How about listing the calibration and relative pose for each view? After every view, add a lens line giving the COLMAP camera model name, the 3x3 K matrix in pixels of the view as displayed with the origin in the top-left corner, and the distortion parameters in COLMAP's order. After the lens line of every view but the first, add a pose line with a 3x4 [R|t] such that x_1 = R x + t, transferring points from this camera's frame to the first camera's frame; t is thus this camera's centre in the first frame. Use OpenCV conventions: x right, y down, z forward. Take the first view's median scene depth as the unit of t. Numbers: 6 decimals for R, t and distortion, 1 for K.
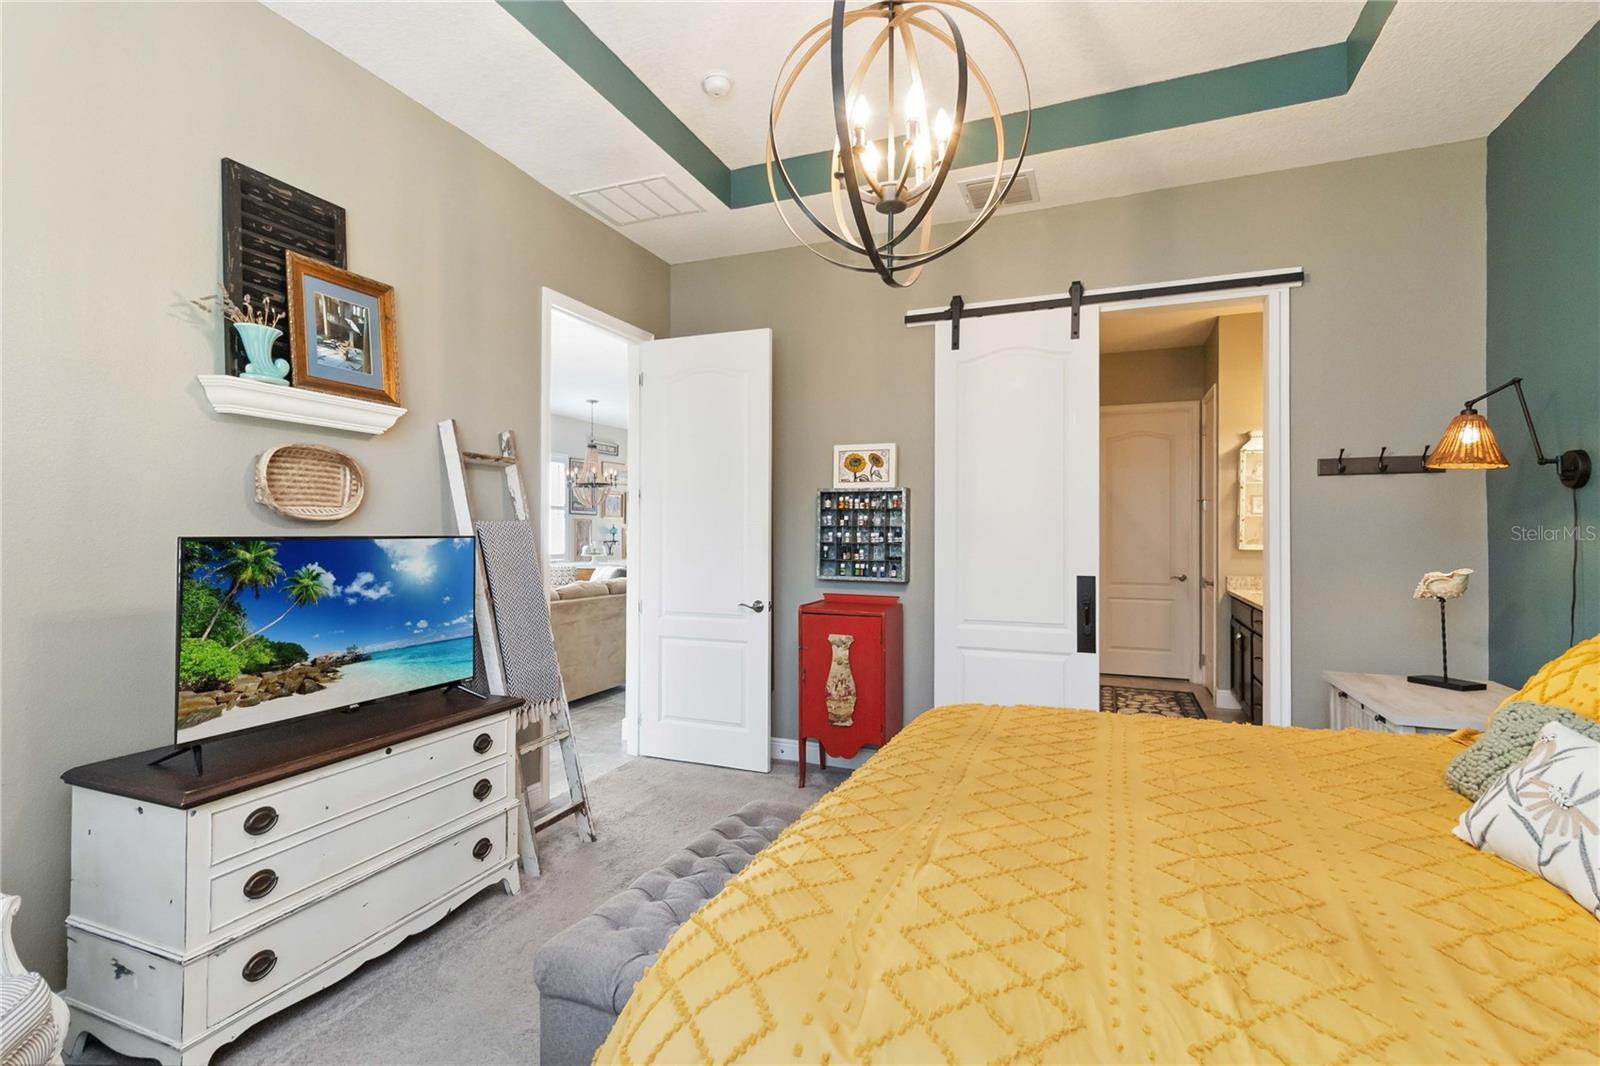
lens RADIAL K [[740.4, 0, 801.8], [0, 740.4, 527.1], [0, 0, 1]] dist [0.000468, 0.000854]
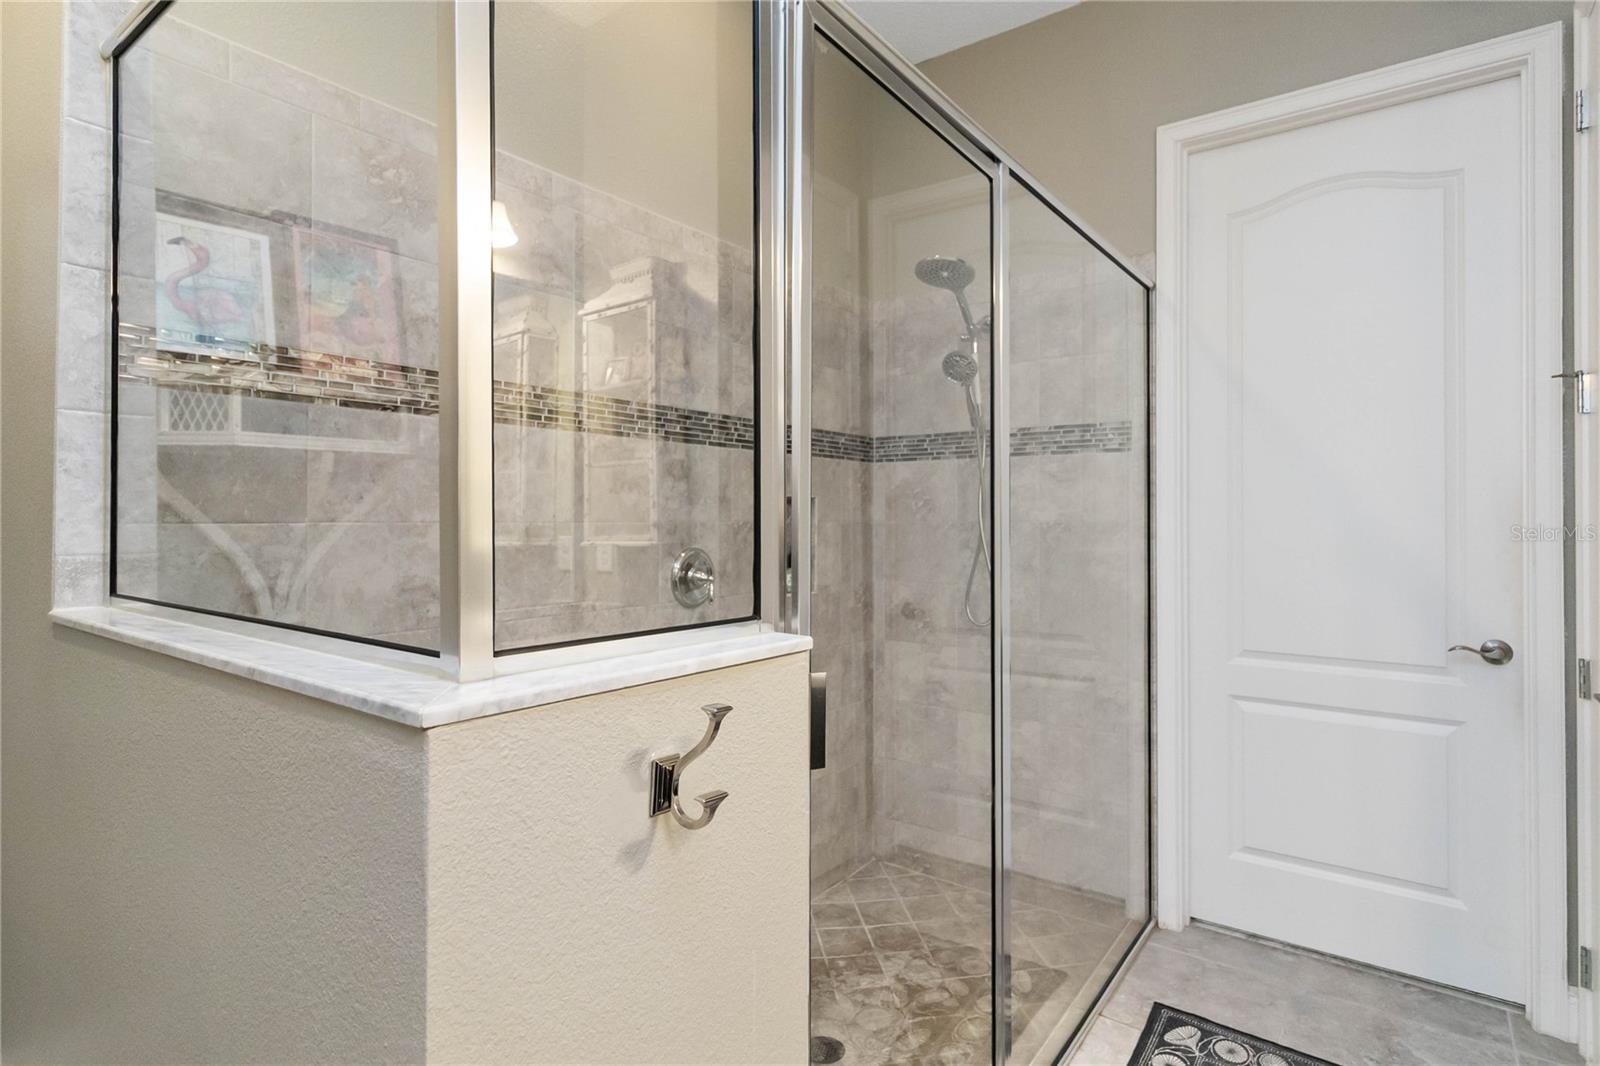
lens RADIAL K [[818.8, 0, 813.1], [0, 818.8, 510.6], [0, 0, 1]] dist [0.003829, -0.000636]
pose [[0.970703, -0.000435, -0.240284, 0.392726], [-0.001083, 0.999980, -0.006188, 0.017649], [0.240282, 0.006267, 0.970683, 0.736778]]
